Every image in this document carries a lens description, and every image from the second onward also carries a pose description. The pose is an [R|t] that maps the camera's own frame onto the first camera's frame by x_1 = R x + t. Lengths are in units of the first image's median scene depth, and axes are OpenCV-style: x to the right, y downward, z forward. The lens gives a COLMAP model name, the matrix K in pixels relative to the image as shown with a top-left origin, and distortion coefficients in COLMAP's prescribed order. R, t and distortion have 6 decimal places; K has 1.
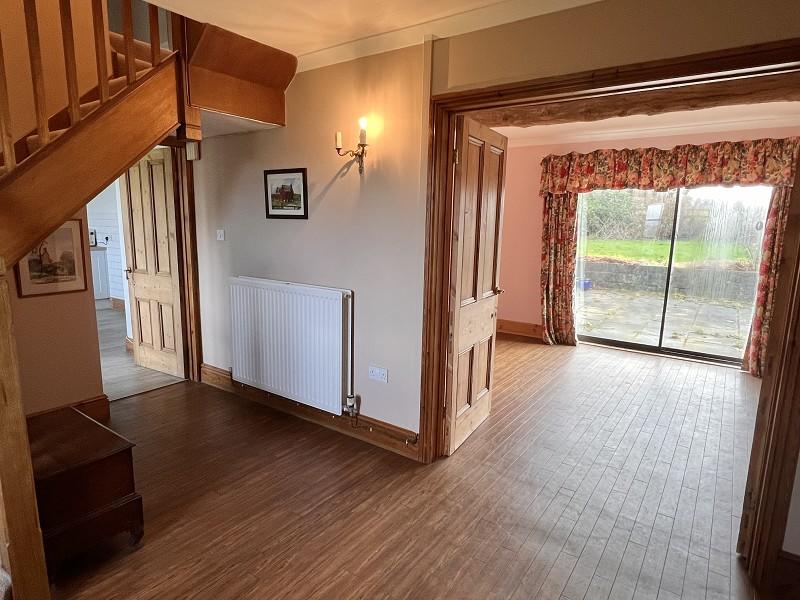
lens RADIAL K [[469.1, 0, 399.0], [0, 469.1, 302.3], [0, 0, 1]] dist [-0.001630, -0.001084]
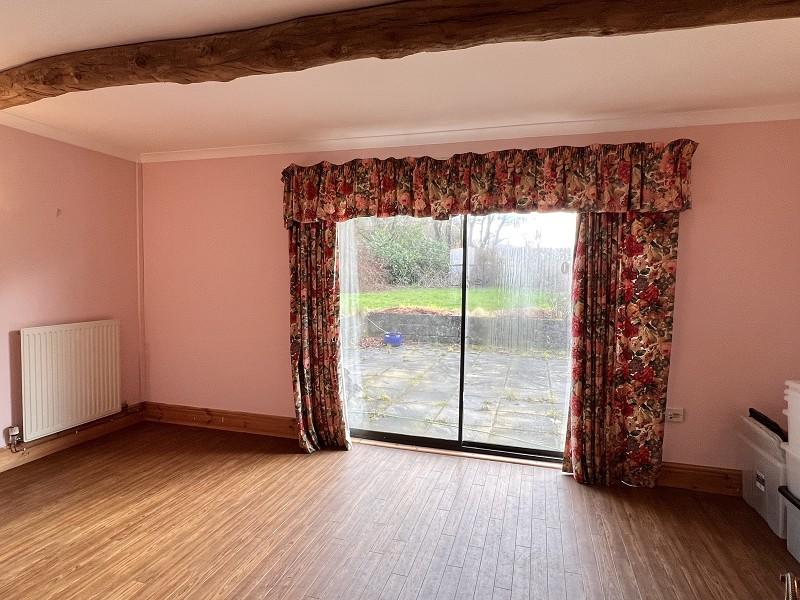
lens RADIAL K [[472.5, 0, 397.8], [0, 472.5, 300.8], [0, 0, 1]] dist [-0.001573, -0.001345]
pose [[0.945413, -0.024156, 0.324977, 0.256415], [0.059766, 0.993186, -0.100043, -0.049113], [-0.320346, 0.114005, 0.940415, 0.361294]]
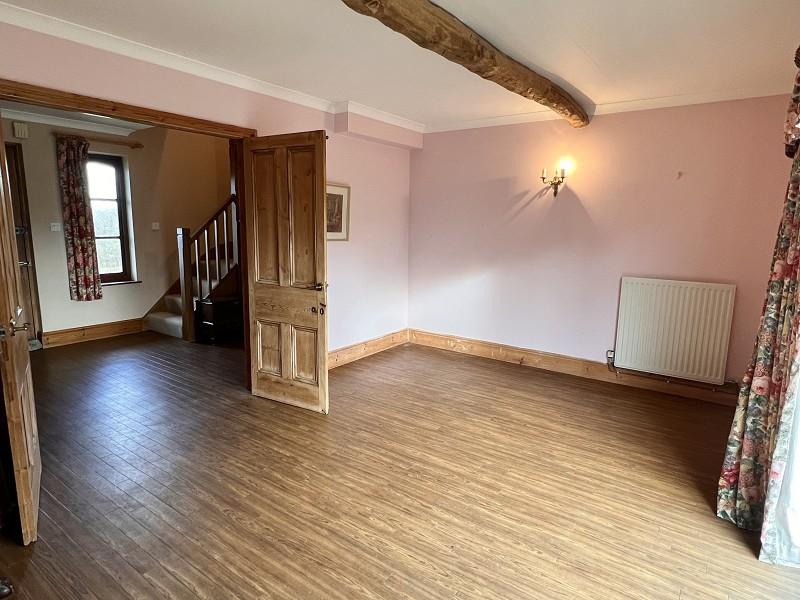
lens RADIAL K [[472.5, 0, 397.8], [0, 472.5, 300.8], [0, 0, 1]] dist [-0.001573, -0.001345]
pose [[-0.006509, 0.147398, -0.989056, 0.779843], [-0.185752, 0.971685, 0.146032, -0.112135], [0.982575, 0.184670, 0.021055, 0.747104]]
